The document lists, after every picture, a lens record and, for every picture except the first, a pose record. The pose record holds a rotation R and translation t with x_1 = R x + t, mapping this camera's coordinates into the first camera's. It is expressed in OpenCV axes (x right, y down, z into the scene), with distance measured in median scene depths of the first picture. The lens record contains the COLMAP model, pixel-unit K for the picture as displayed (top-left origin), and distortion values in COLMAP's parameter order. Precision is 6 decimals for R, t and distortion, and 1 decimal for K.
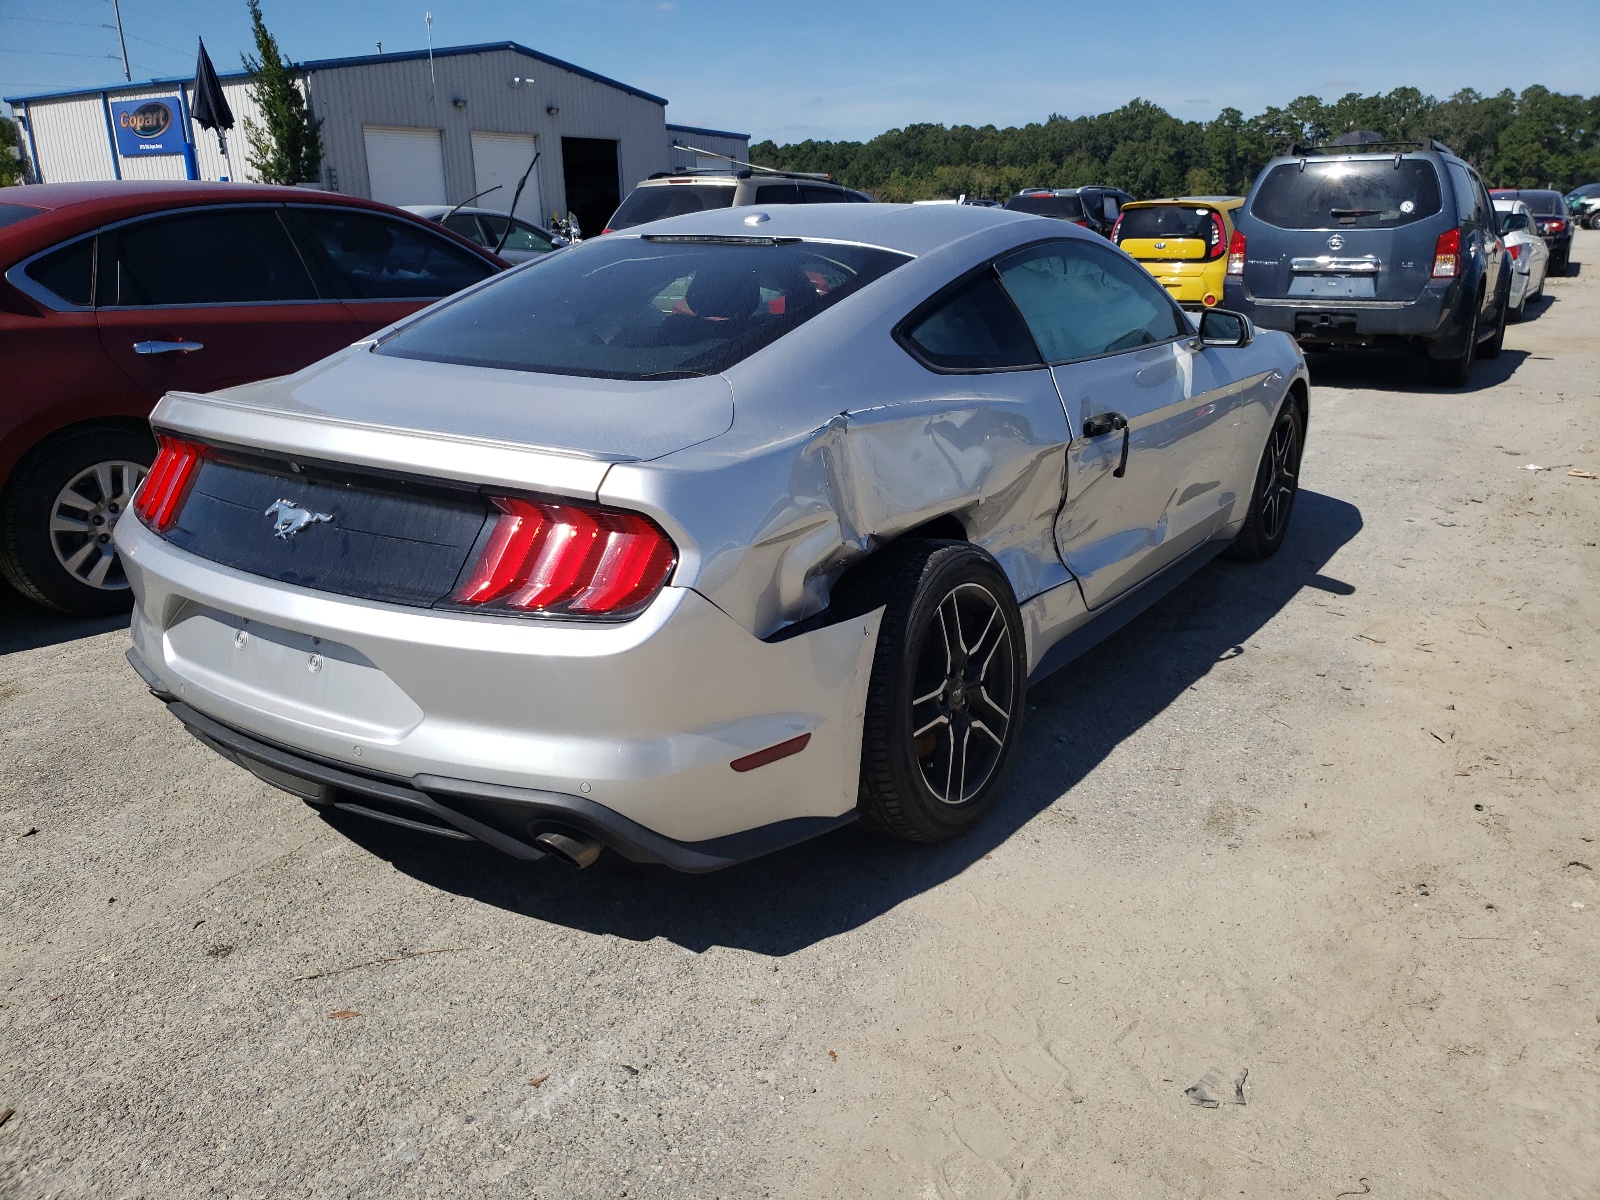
lens RADIAL K [[1212.8, 0, 791.6], [0, 1212.8, 610.4], [0, 0, 1]] dist [0.007067, 0.011168]
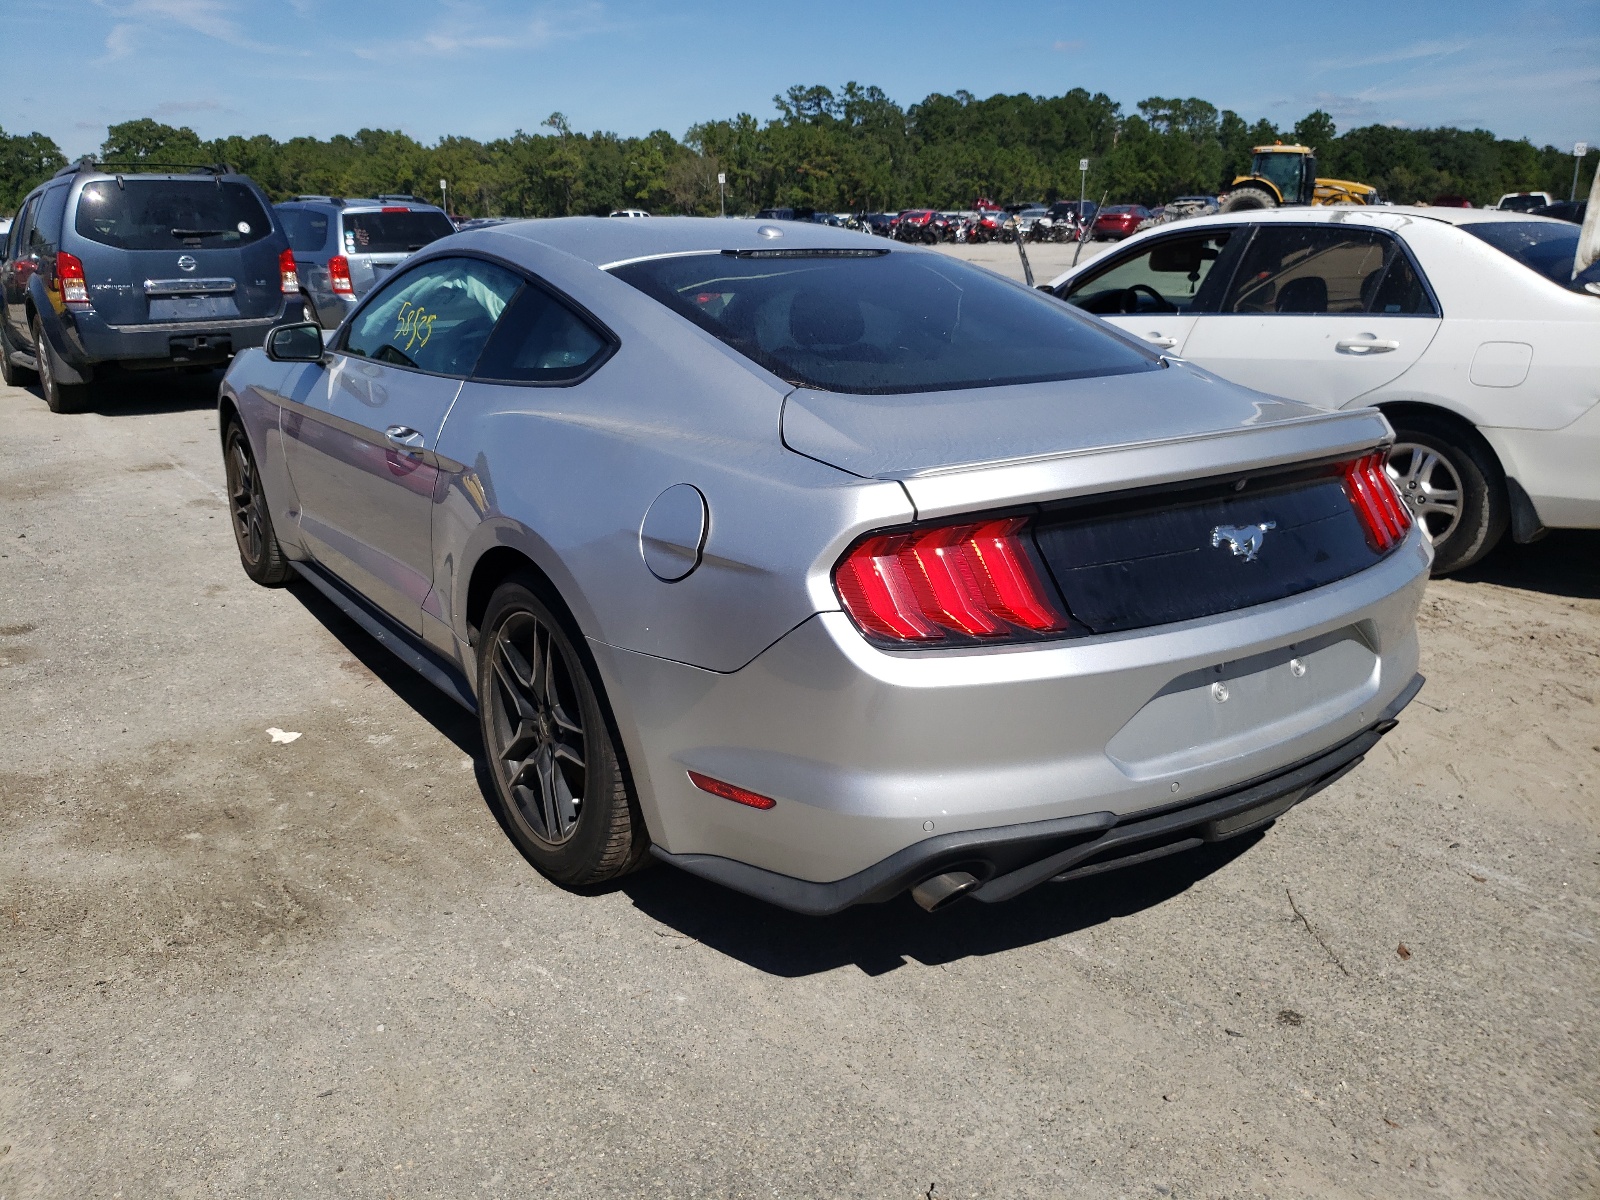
lens RADIAL K [[1212.8, 0, 790.5], [0, 1212.8, 593.6], [0, 0, 1]] dist [0.007067, 0.011168]
pose [[0.387175, -0.266920, 0.882524, -0.308468], [0.293857, 0.942986, 0.156288, -0.063529], [-0.873924, 0.198825, 0.443537, 0.197835]]
